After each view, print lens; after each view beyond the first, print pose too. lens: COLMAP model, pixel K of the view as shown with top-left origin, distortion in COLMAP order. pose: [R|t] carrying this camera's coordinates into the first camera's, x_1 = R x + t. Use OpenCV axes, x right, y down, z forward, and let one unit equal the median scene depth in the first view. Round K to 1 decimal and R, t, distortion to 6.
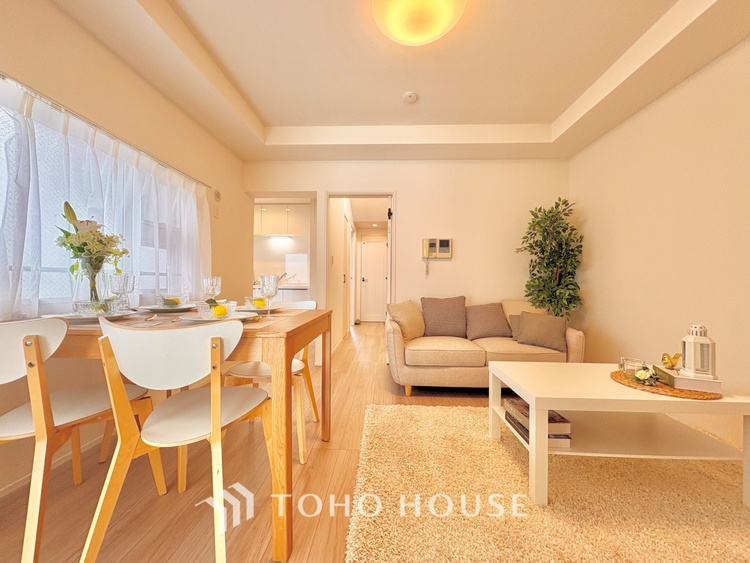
lens RADIAL K [[297.4, 0, 374.1], [0, 297.4, 281.5], [0, 0, 1]] dist [0.000471, -0.000099]
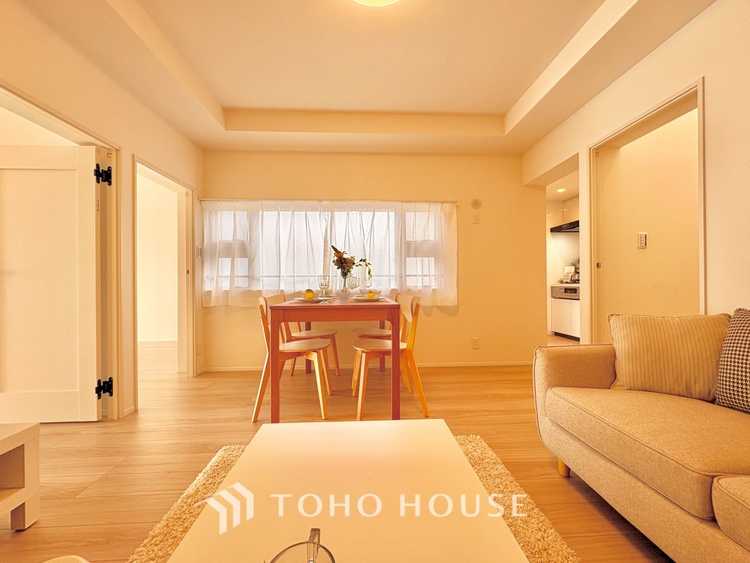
lens RADIAL K [[297.4, 0, 373.9], [0, 297.4, 281.7], [0, 0, 1]] dist [0.000471, -0.000099]
pose [[0.090648, -0.012501, -0.995805, 0.531099], [0.012466, 0.999857, -0.011417, 0.015548], [0.995805, -0.011379, 0.090791, 0.480215]]
